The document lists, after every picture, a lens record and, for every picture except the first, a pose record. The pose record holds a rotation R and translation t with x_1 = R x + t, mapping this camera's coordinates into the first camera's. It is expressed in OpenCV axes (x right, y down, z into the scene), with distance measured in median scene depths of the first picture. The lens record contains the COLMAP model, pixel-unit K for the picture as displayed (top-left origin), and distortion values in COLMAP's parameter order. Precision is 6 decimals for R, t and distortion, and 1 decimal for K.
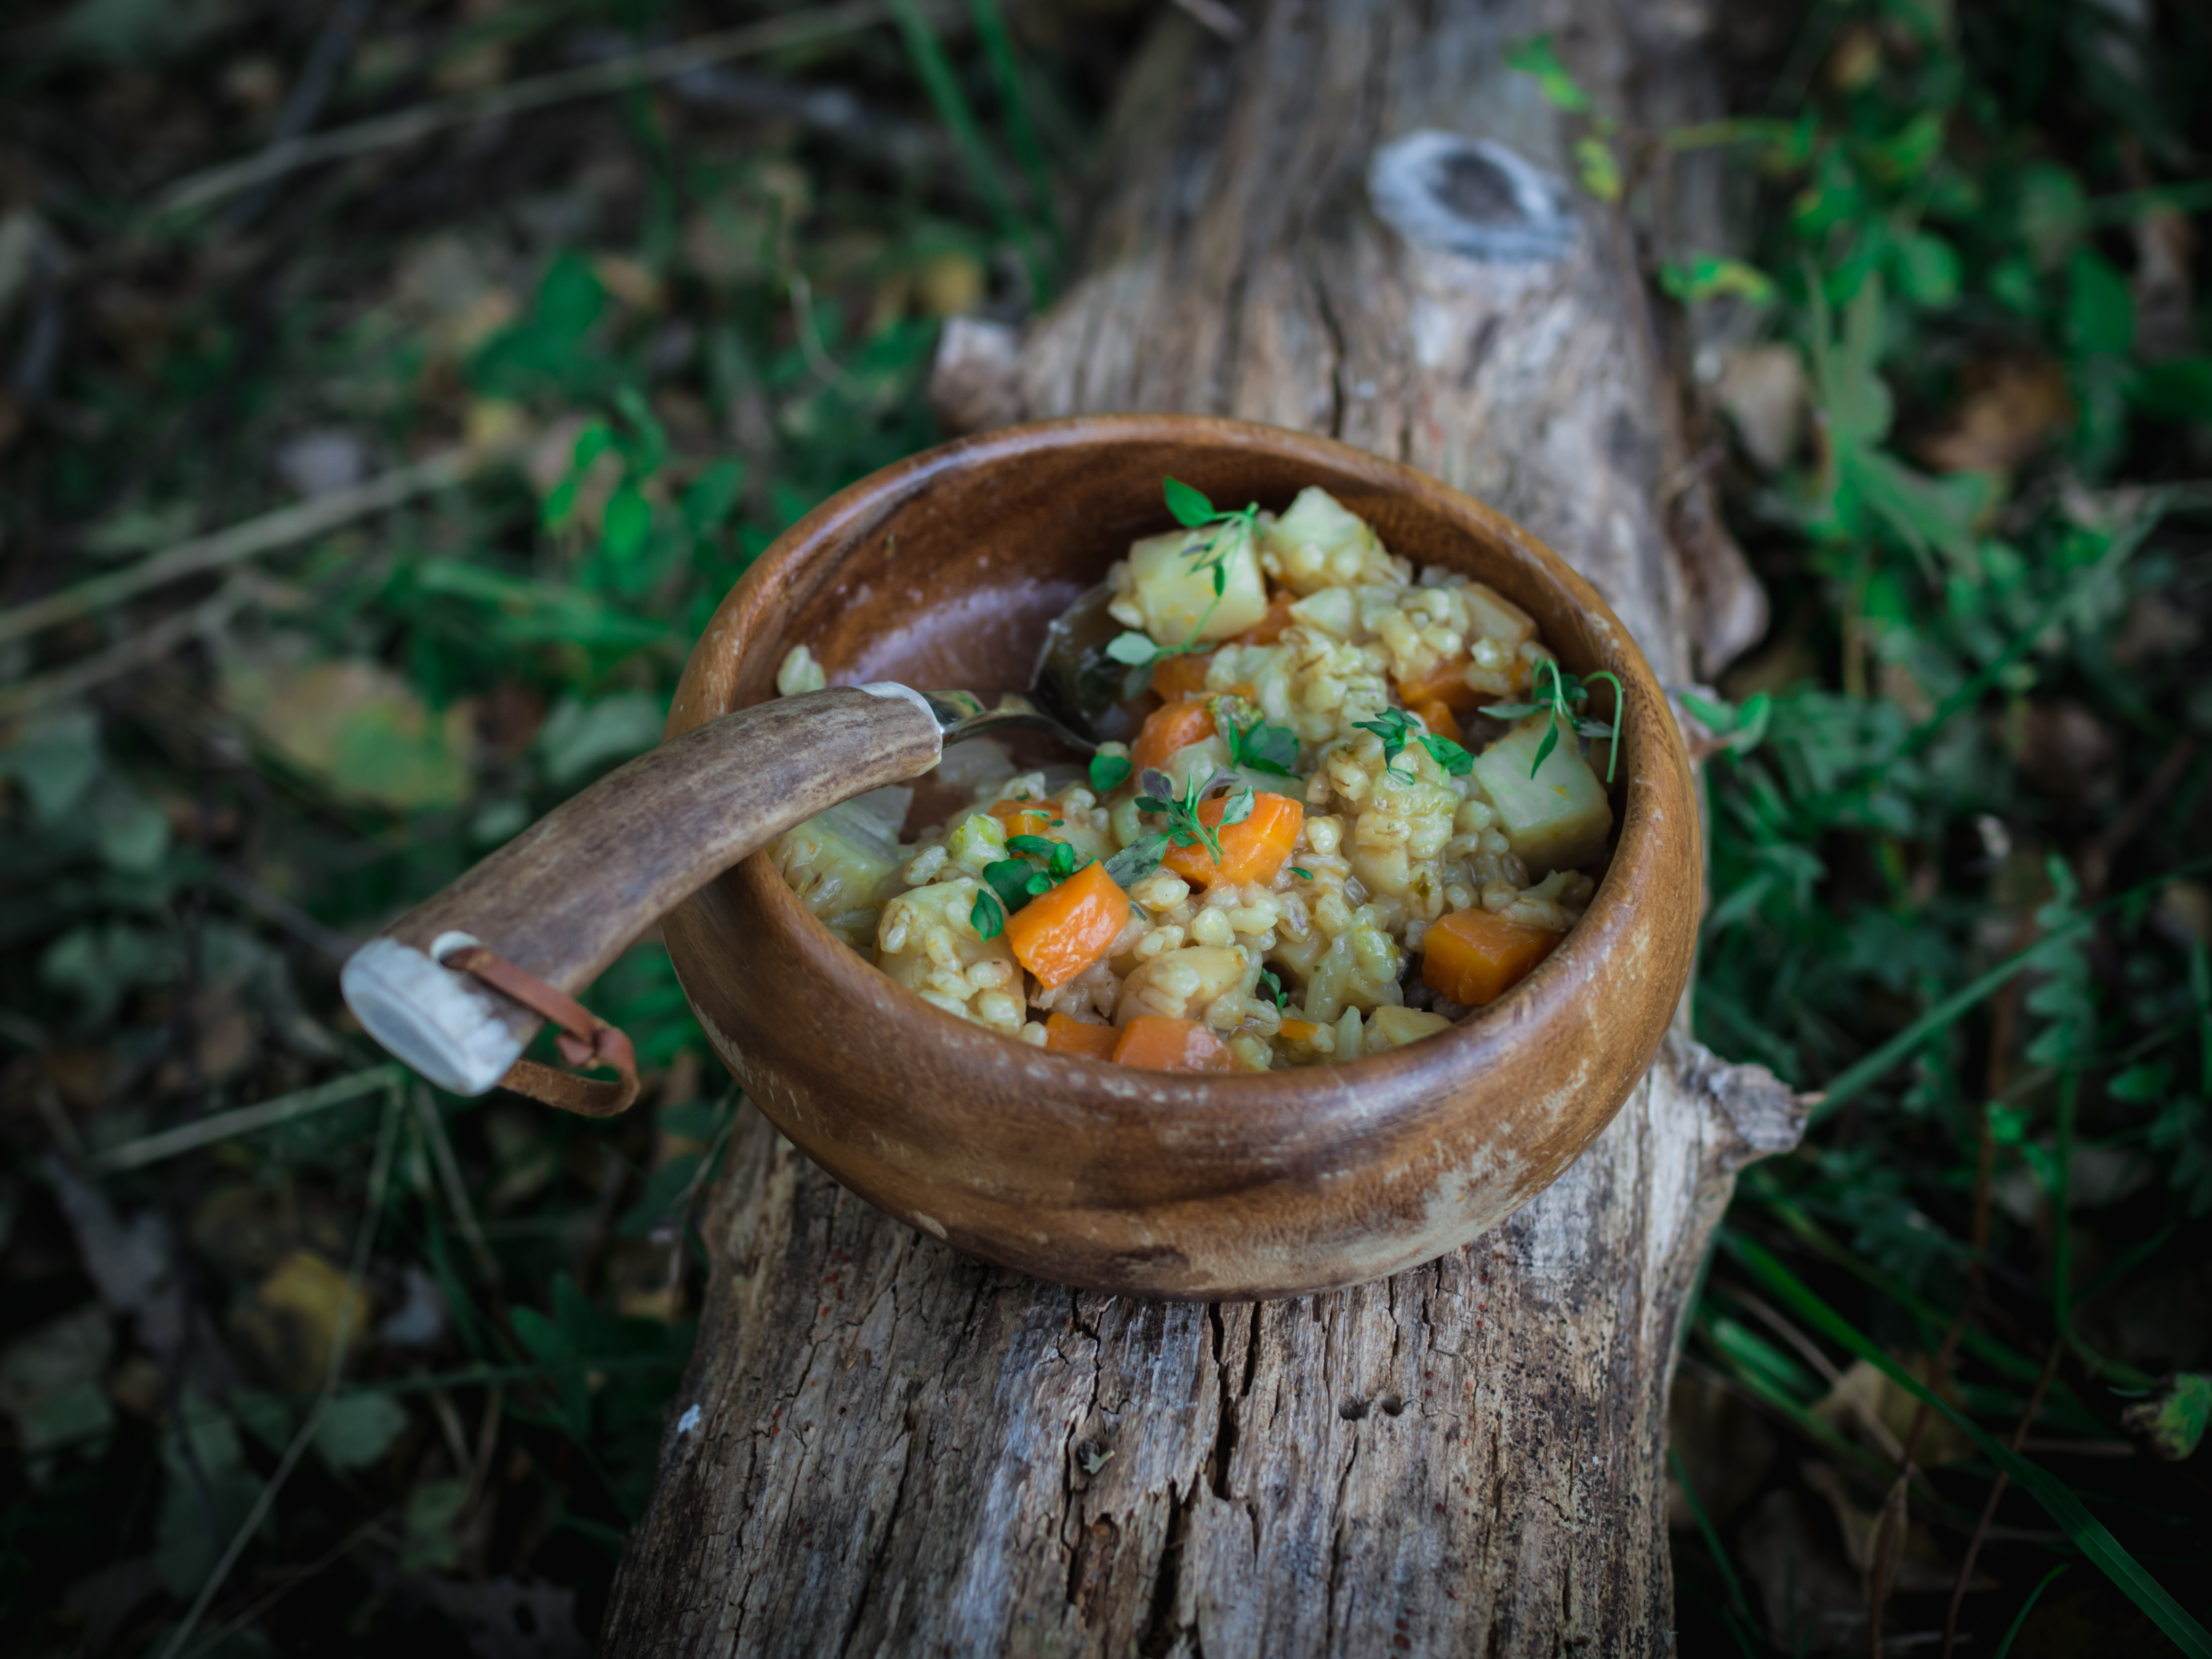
lens RADIAL K [[3137.2, 0, 1106.0], [0, 3137.2, 829.5], [0, 0, 1]] dist [-0.025128, -0.048952]
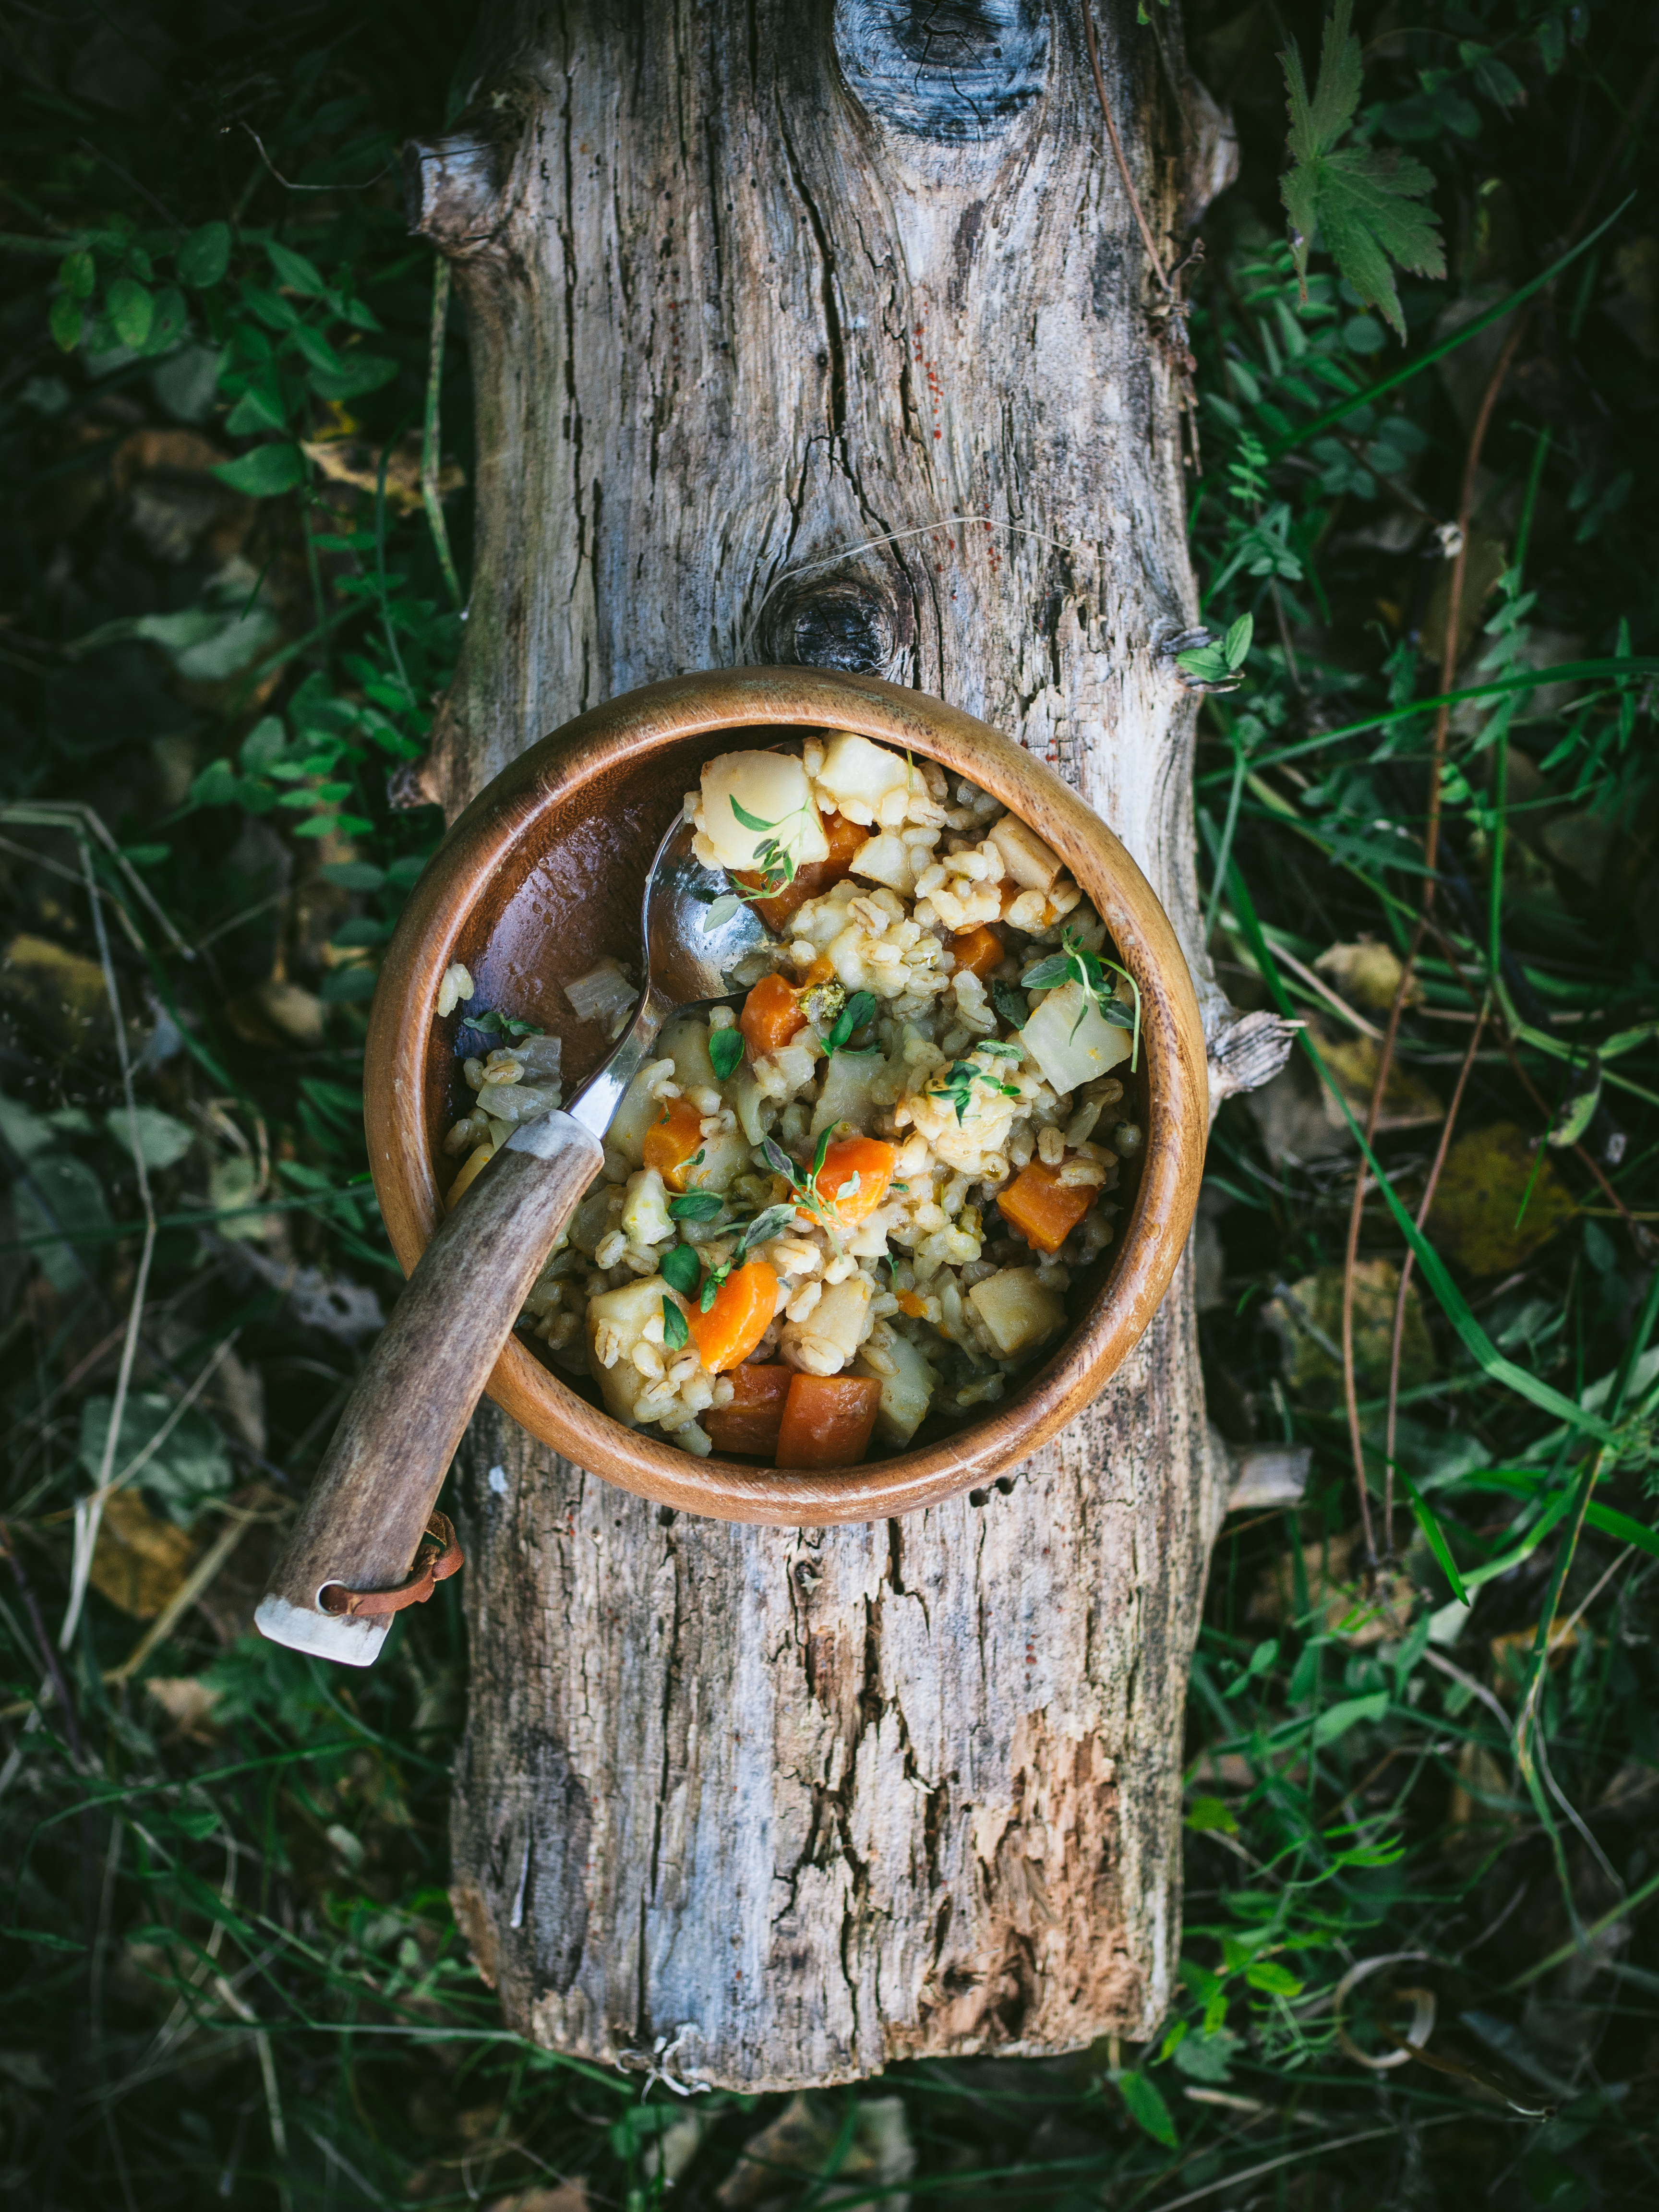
lens RADIAL K [[3137.2, 0, 829.5], [0, 3137.2, 1106.0], [0, 0, 1]] dist [-0.025128, -0.048952]
pose [[0.985930, -0.167157, 0.000857, 0.040808], [0.115227, 0.683332, 0.720958, -0.980057], [-0.121099, -0.710716, 0.692978, 0.152287]]
